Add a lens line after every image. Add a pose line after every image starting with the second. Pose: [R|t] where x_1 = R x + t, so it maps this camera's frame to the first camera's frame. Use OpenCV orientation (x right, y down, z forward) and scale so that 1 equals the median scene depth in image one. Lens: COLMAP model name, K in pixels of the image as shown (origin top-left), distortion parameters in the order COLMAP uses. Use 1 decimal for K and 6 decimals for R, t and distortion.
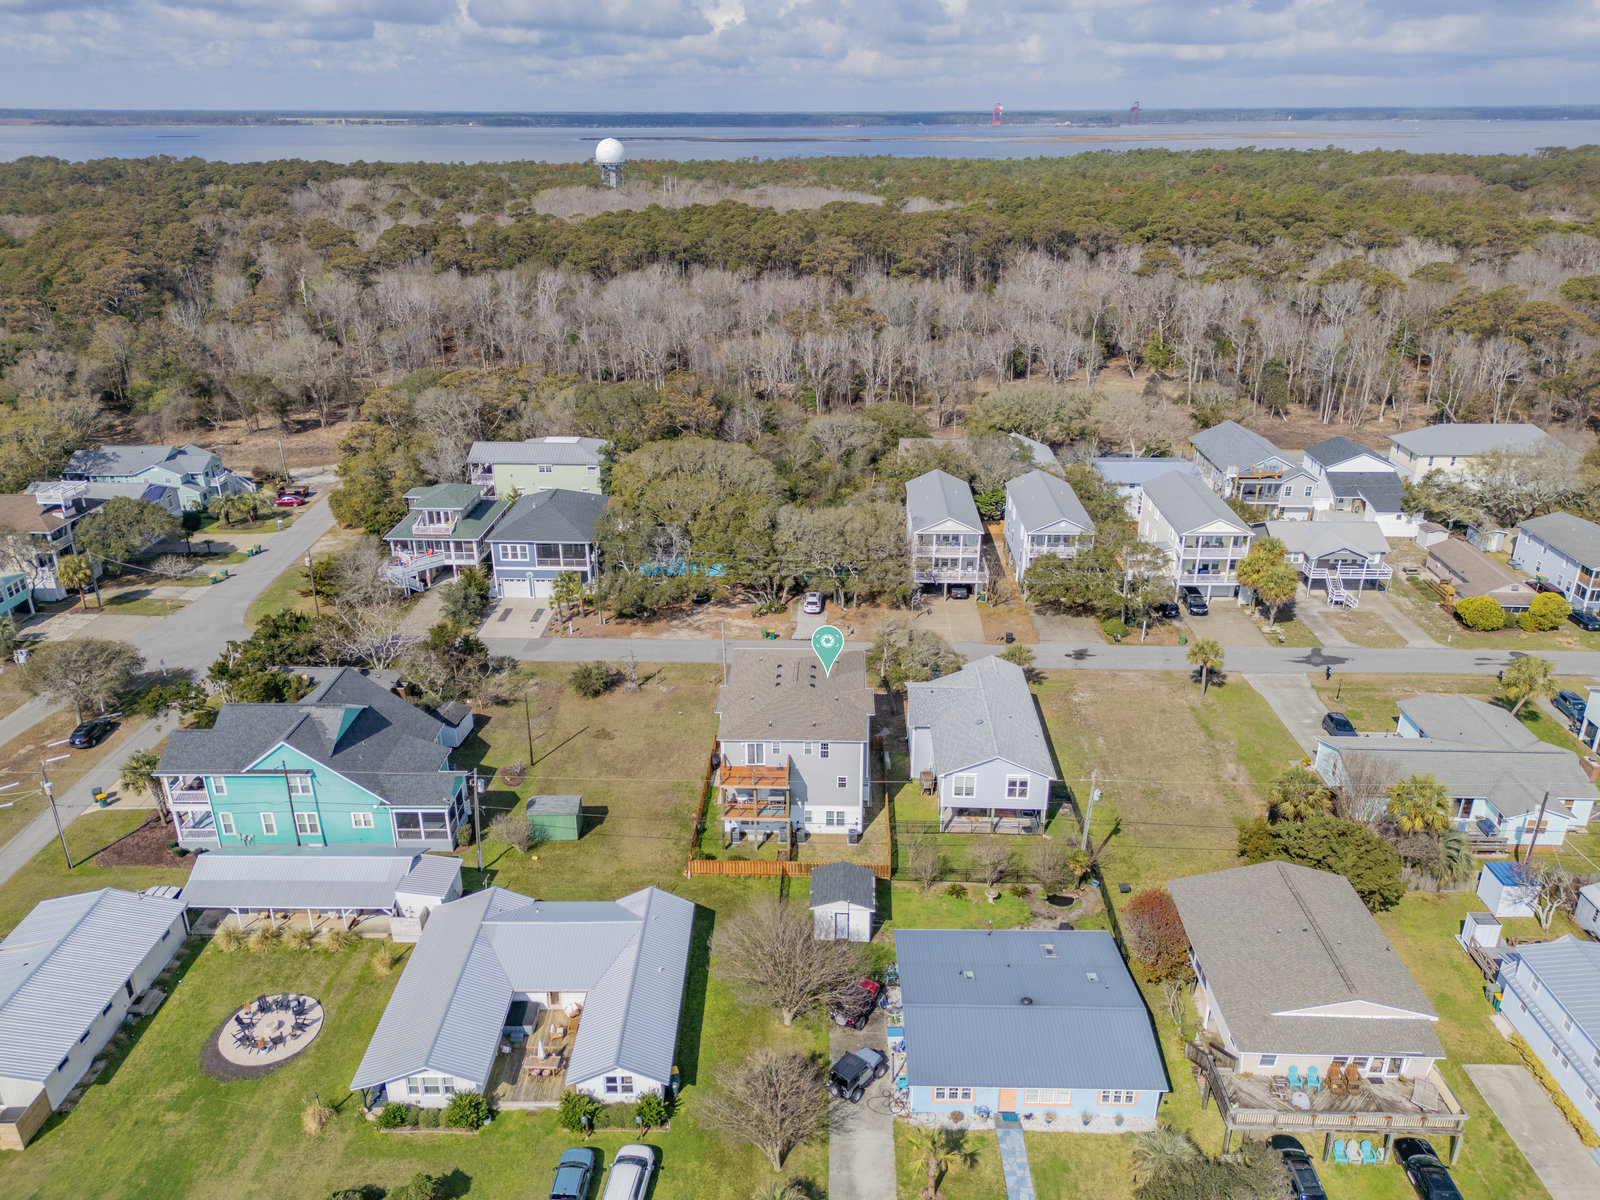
lens RADIAL K [[1119.0, 0, 804.9], [0, 1119.0, 598.3], [0, 0, 1]] dist [0.046017, -0.032240]
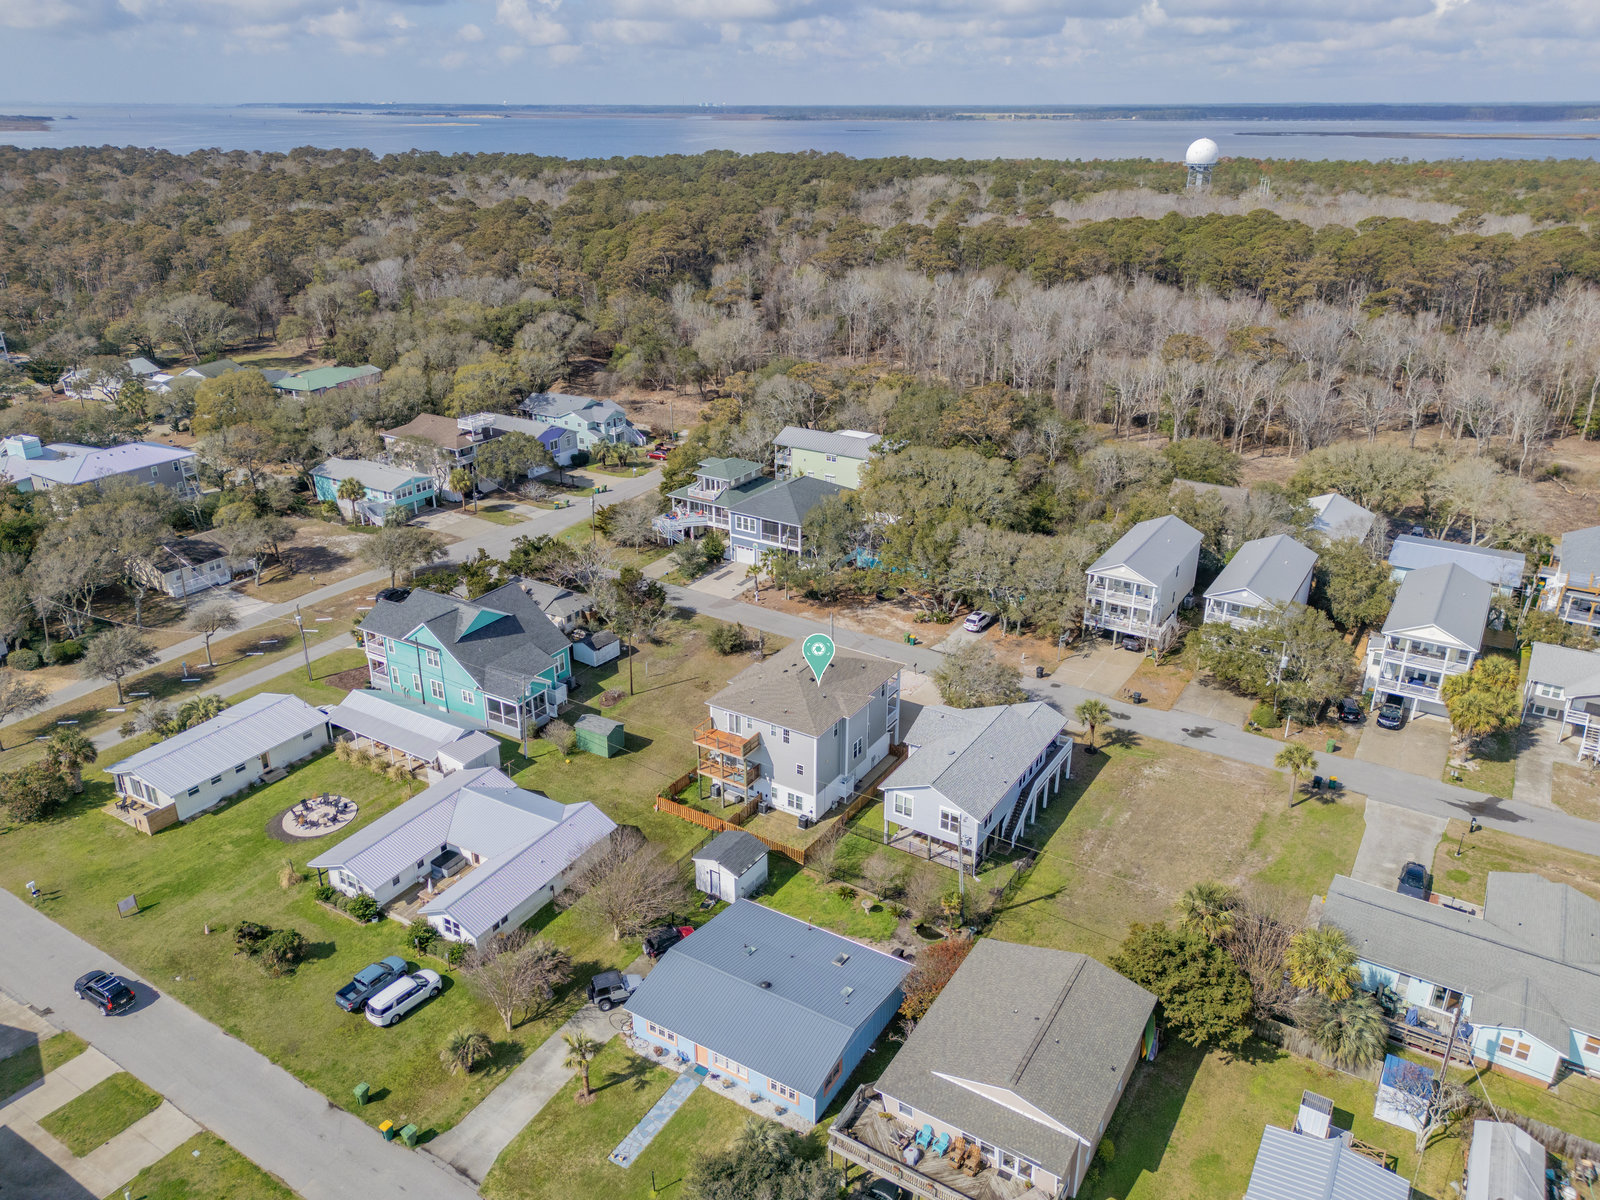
lens RADIAL K [[1130.9, 0, 844.3], [0, 1130.9, 623.7], [0, 0, 1]] dist [0.065378, -0.062272]
pose [[0.868393, 0.208851, -0.449751, 0.358619], [-0.199695, 0.977473, 0.068332, -0.039392], [0.453890, 0.030474, 0.890536, 0.021443]]
